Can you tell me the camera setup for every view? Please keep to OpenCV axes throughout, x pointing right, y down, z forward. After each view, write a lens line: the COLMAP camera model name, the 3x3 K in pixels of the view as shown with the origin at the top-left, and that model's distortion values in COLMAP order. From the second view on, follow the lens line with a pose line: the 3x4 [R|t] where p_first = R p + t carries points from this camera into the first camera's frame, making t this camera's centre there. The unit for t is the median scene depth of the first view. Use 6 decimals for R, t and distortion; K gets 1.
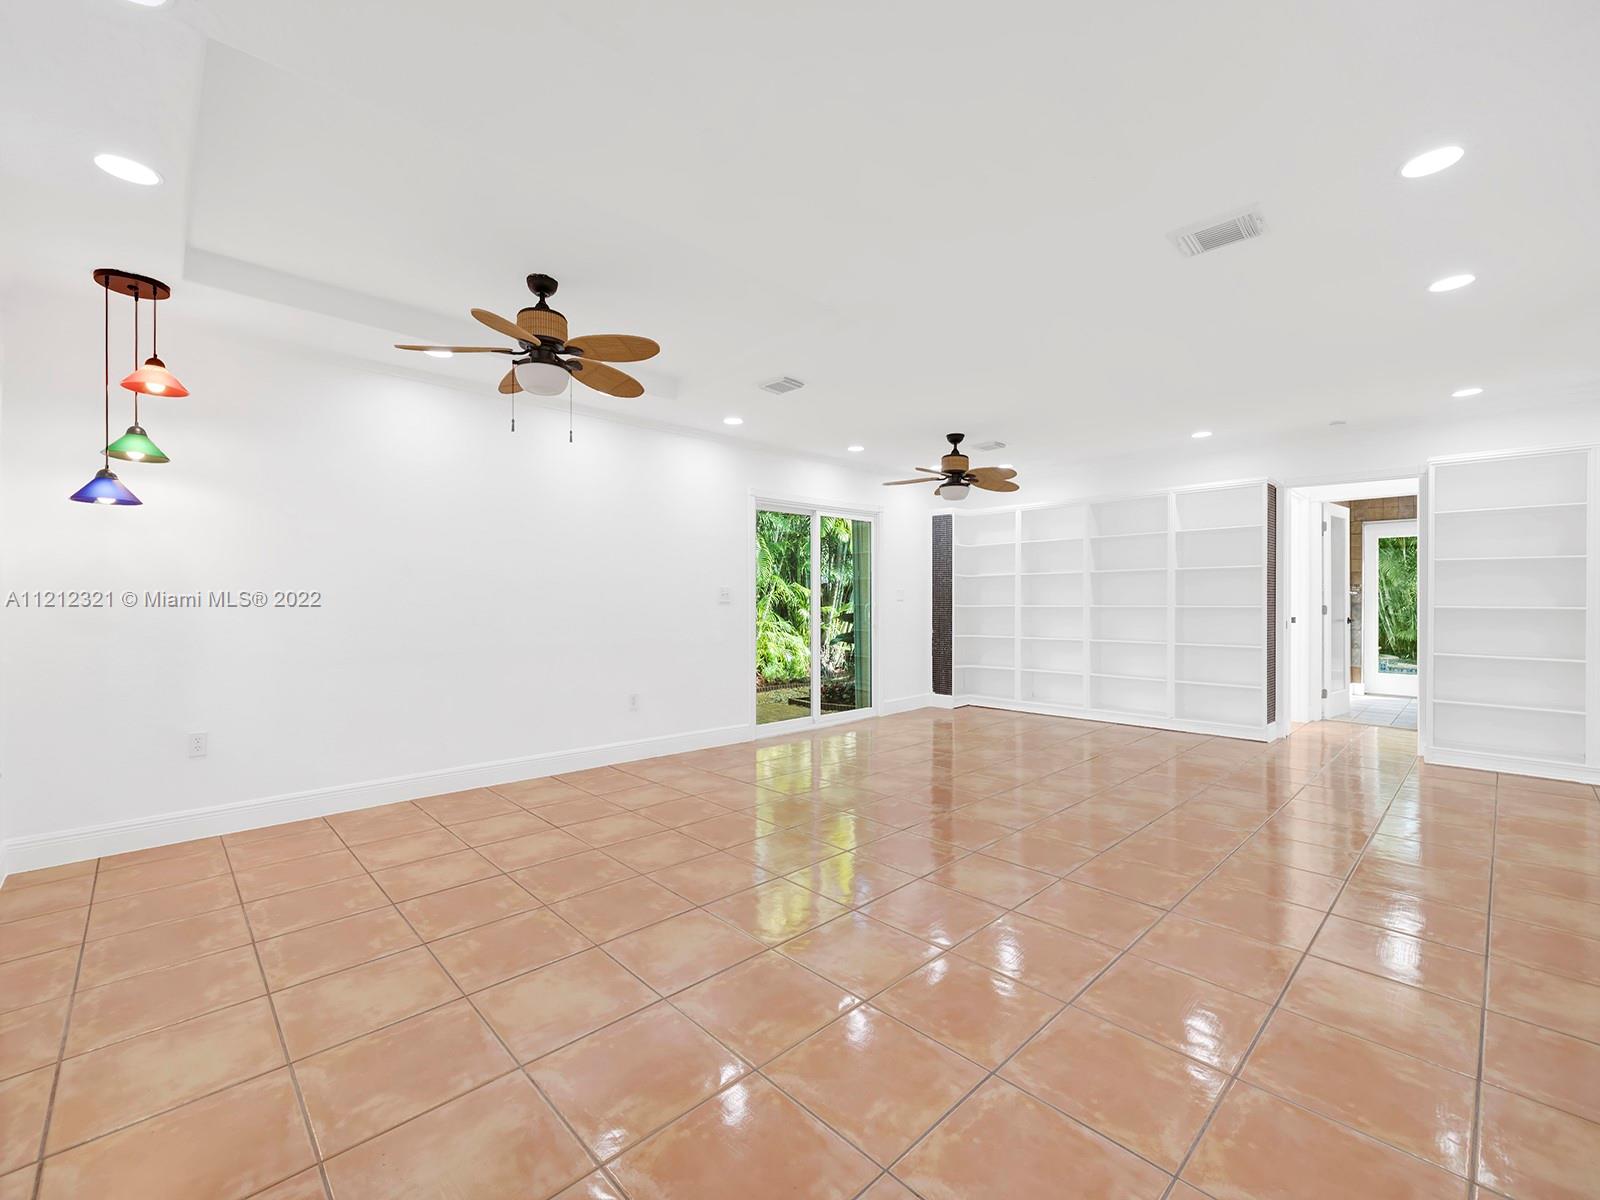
lens RADIAL K [[674.1, 0, 804.9], [0, 674.1, 602.9], [0, 0, 1]] dist [-0.000791, 0.000565]
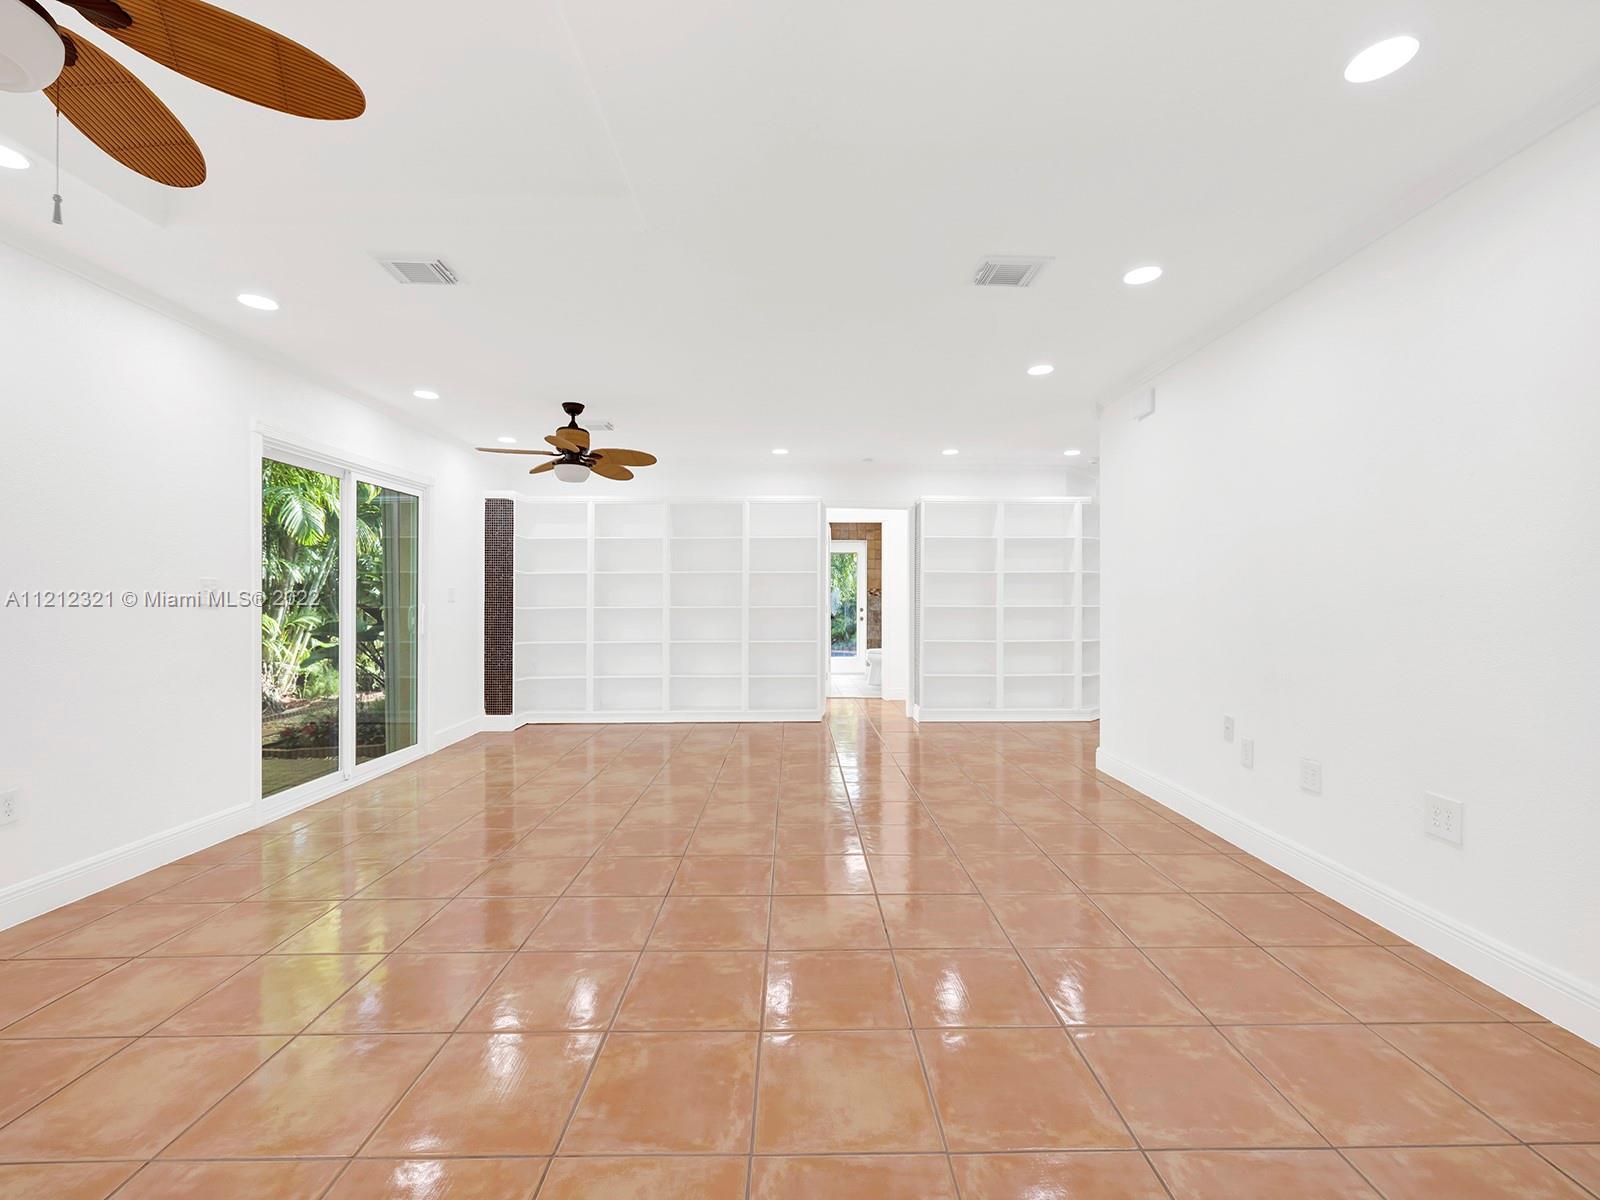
lens RADIAL K [[674.1, 0, 803.2], [0, 674.1, 603.1], [0, 0, 1]] dist [-0.000791, 0.000565]
pose [[0.683812, -0.001990, 0.729656, -0.169700], [0.002790, 0.999996, 0.000113, -0.000990], [-0.729653, 0.001959, 0.683814, 0.190083]]
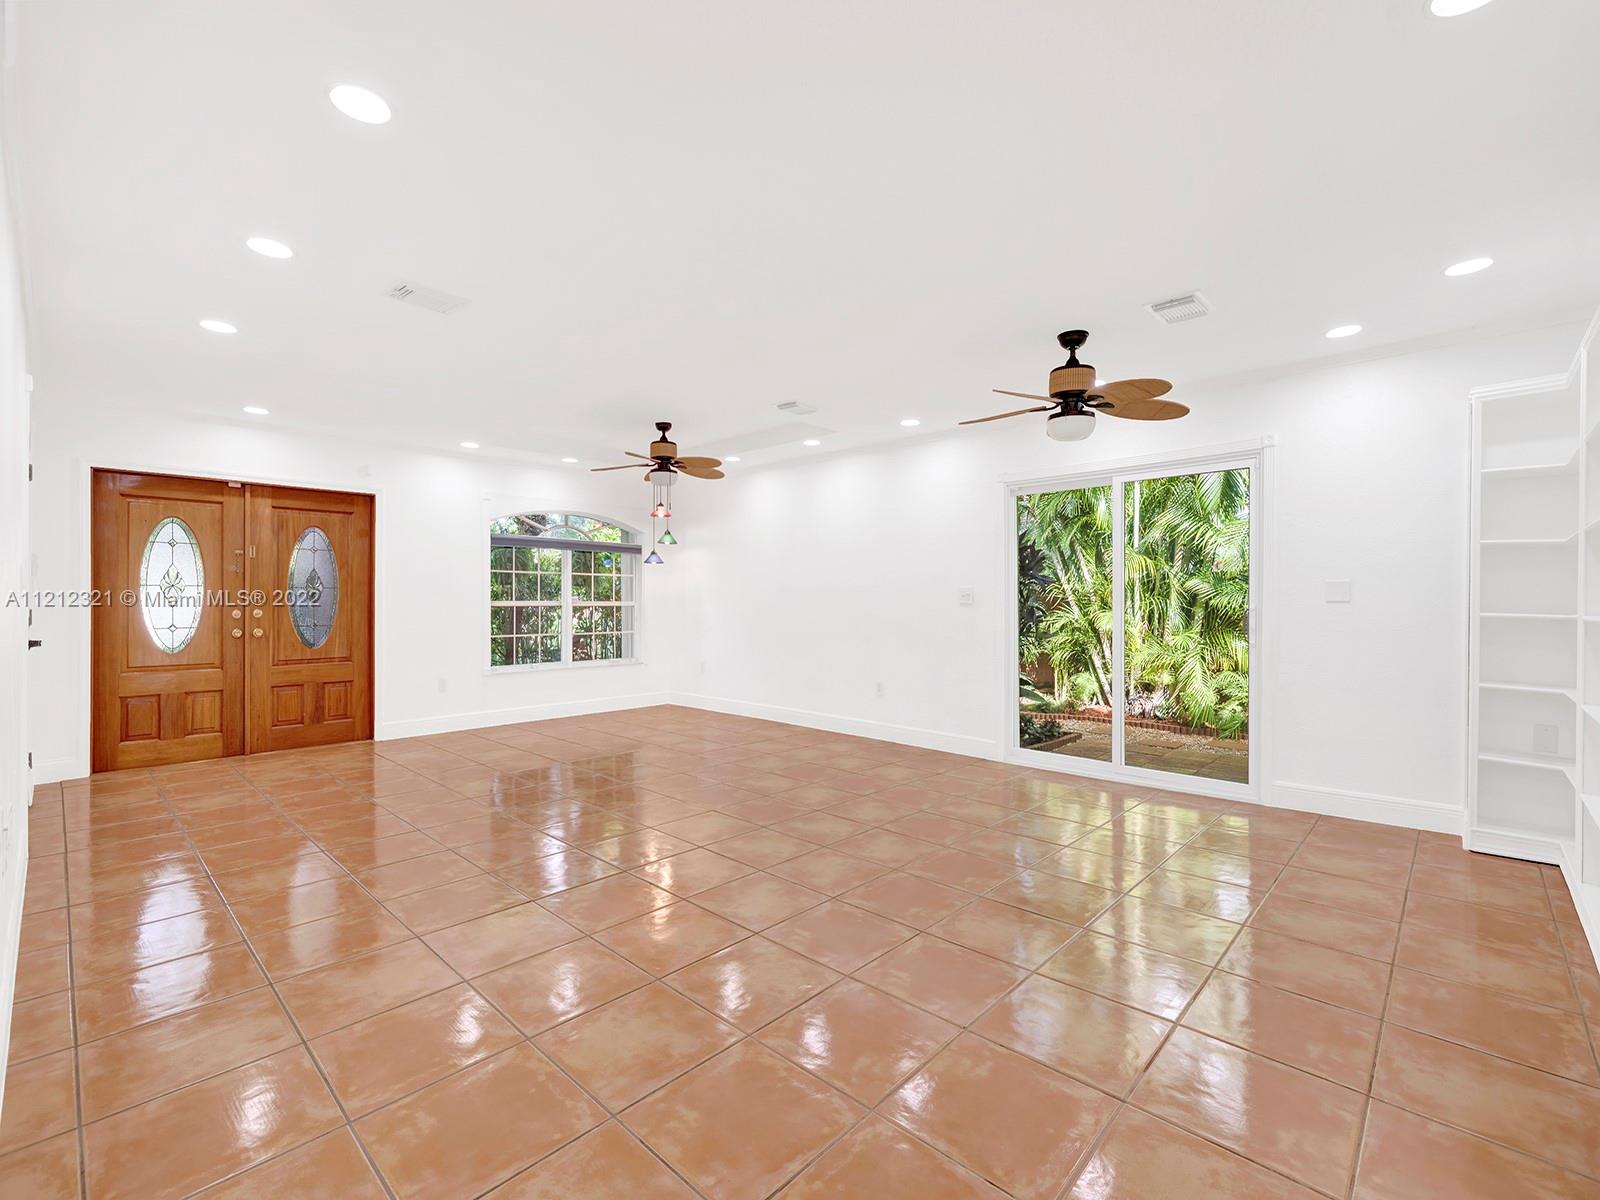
lens RADIAL K [[709.9, 0, 789.6], [0, 709.9, 592.2], [0, 0, 1]] dist [0.002976, 0.000753]
pose [[-0.046283, 0.019884, 0.998730, -0.555396], [-0.002676, 0.999796, -0.020029, -0.001475], [-0.998925, -0.003600, -0.046220, 0.590368]]
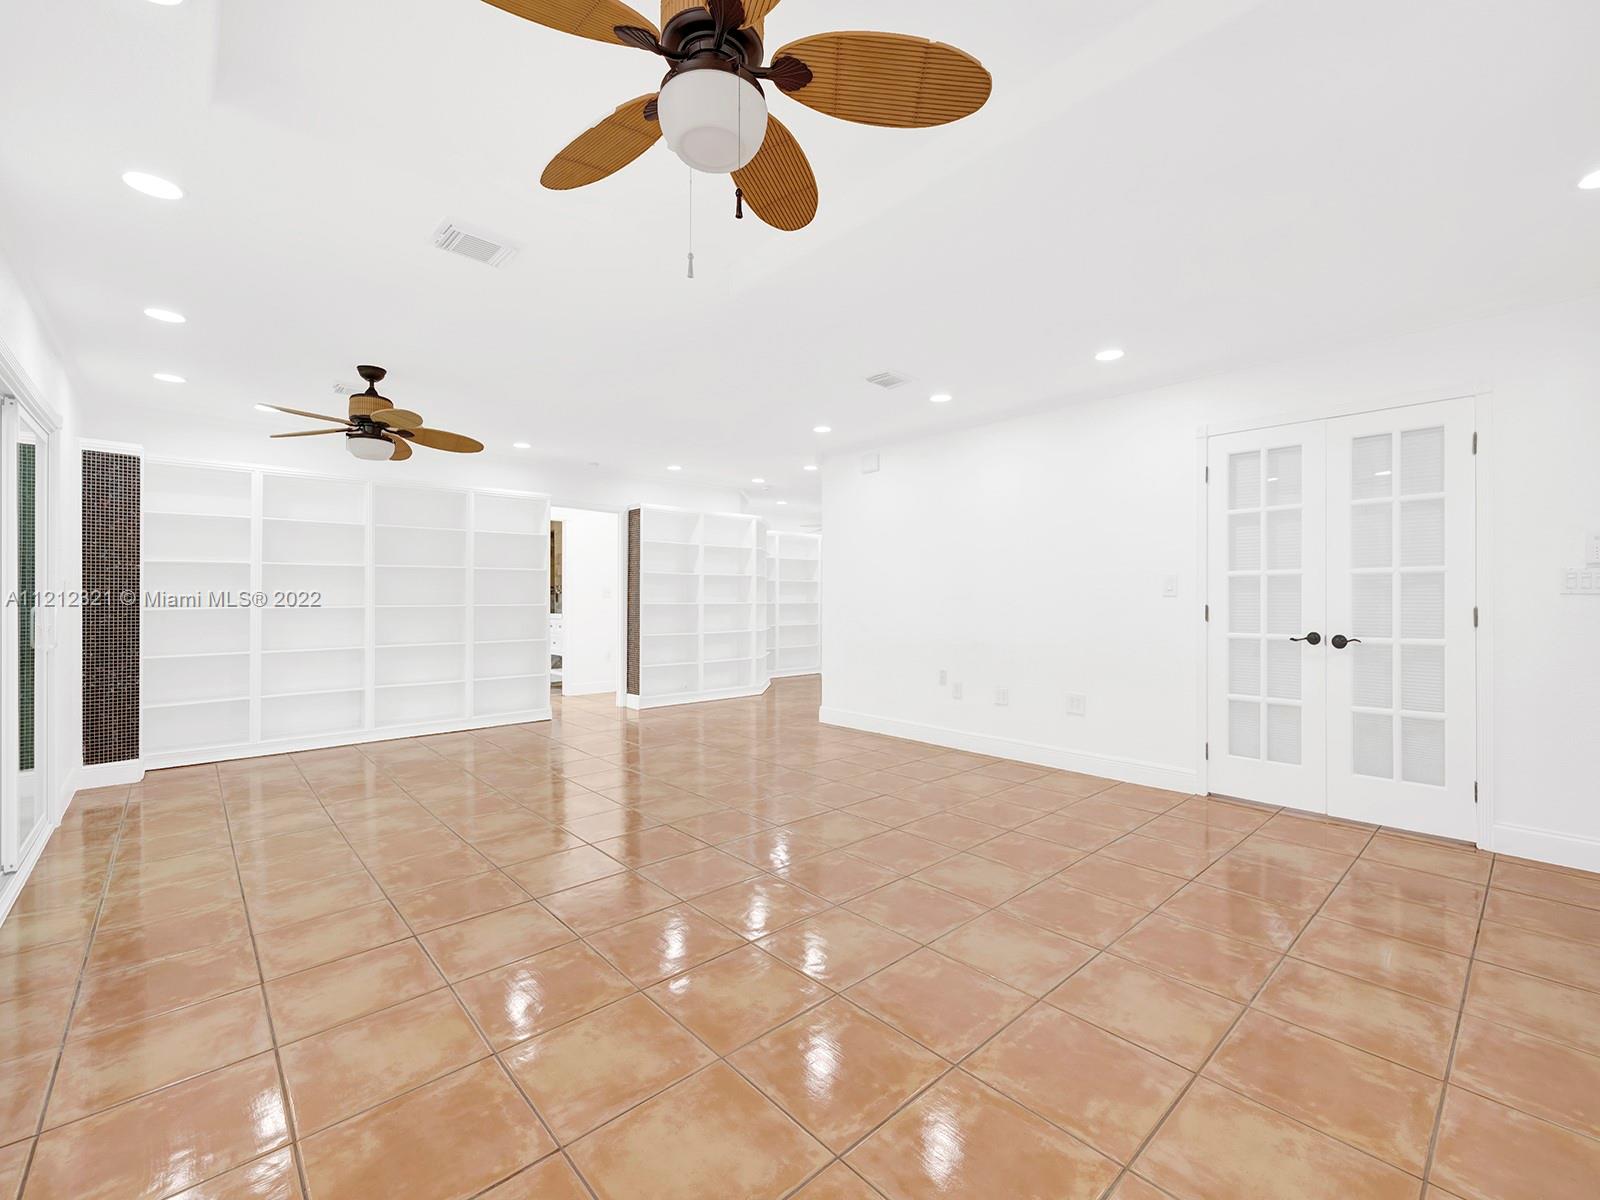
lens RADIAL K [[674.1, 0, 810.1], [0, 674.1, 598.5], [0, 0, 1]] dist [-0.000791, 0.000565]
pose [[0.030573, 0.000925, 0.999532, -0.418463], [0.005163, 0.999986, -0.001083, -0.001493], [-0.999519, 0.005194, 0.030568, 0.448918]]
